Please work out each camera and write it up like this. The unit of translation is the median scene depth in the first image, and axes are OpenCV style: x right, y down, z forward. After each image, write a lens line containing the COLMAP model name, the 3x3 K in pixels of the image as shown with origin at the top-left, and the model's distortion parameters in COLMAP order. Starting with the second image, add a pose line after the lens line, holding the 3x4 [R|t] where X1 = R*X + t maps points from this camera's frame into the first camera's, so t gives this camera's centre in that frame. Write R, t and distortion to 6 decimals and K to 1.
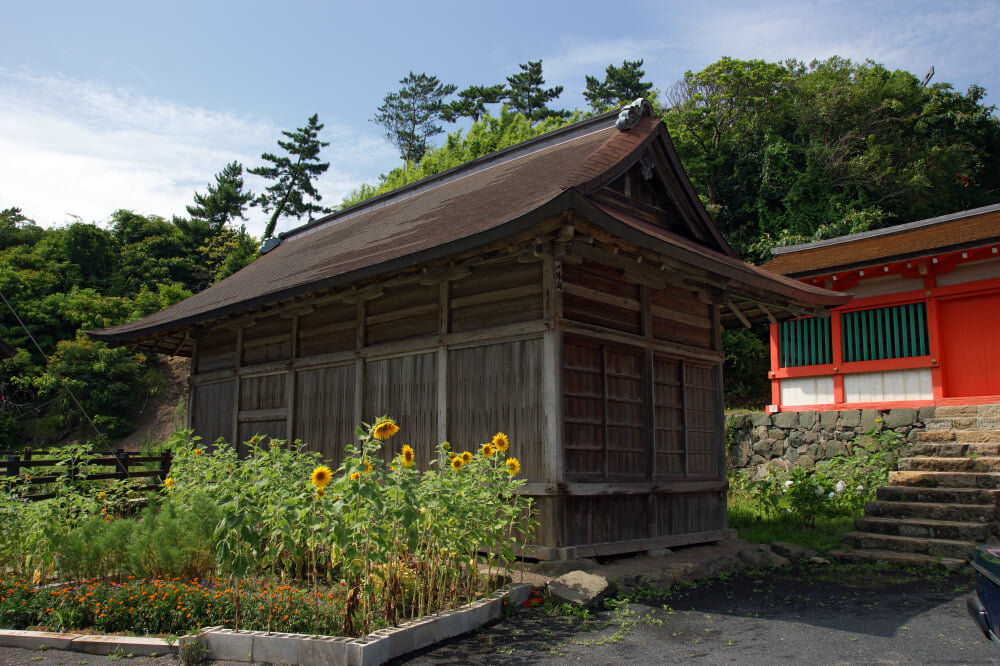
lens RADIAL K [[757.5, 0, 494.7], [0, 757.5, 322.7], [0, 0, 1]] dist [-0.138661, 0.108931]
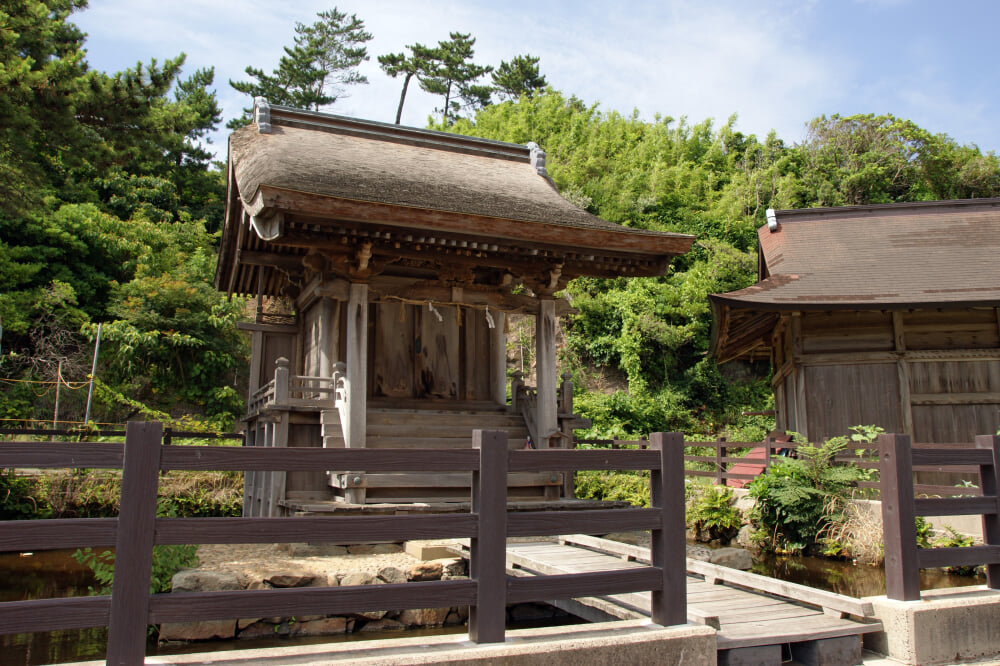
lens RADIAL K [[757.5, 0, 494.7], [0, 757.5, 322.7], [0, 0, 1]] dist [-0.138661, 0.108931]
pose [[0.850067, 0.076220, 0.521129, -0.483389], [-0.092239, 0.995725, 0.004826, 0.024160], [-0.518534, -0.052171, 0.853464, 0.152683]]
